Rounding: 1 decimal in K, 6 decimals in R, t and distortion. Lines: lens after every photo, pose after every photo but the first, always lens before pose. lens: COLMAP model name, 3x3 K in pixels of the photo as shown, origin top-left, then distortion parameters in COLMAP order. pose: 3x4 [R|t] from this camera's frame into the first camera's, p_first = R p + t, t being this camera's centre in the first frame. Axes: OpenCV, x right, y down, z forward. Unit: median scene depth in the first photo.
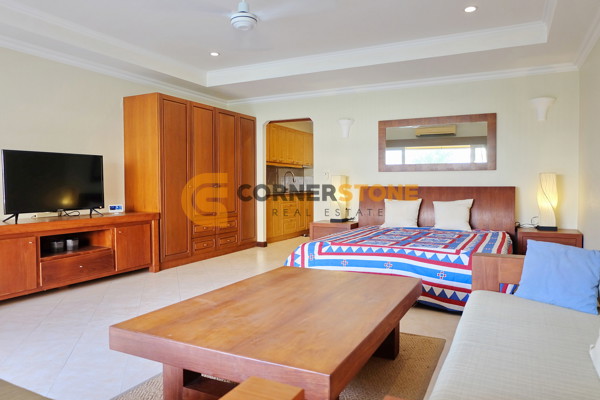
lens RADIAL K [[421.2, 0, 302.7], [0, 421.2, 198.3], [0, 0, 1]] dist [-0.035106, 0.036381]
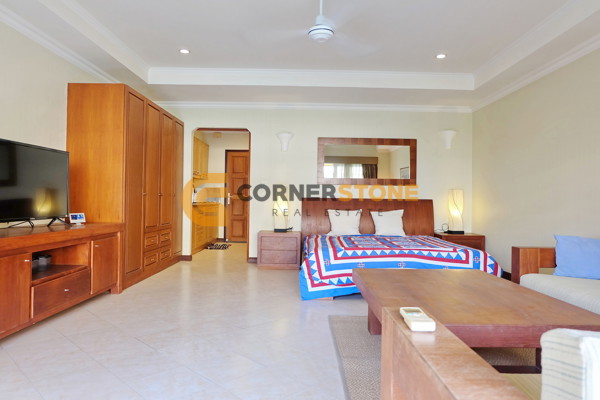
lens RADIAL K [[421.2, 0, 302.7], [0, 421.2, 198.8], [0, 0, 1]] dist [-0.035106, 0.036381]
pose [[0.890201, 0.017096, 0.455248, -0.410326], [-0.001344, 0.999390, -0.034902, 0.014070], [-0.455567, 0.030458, 0.889680, 0.068801]]
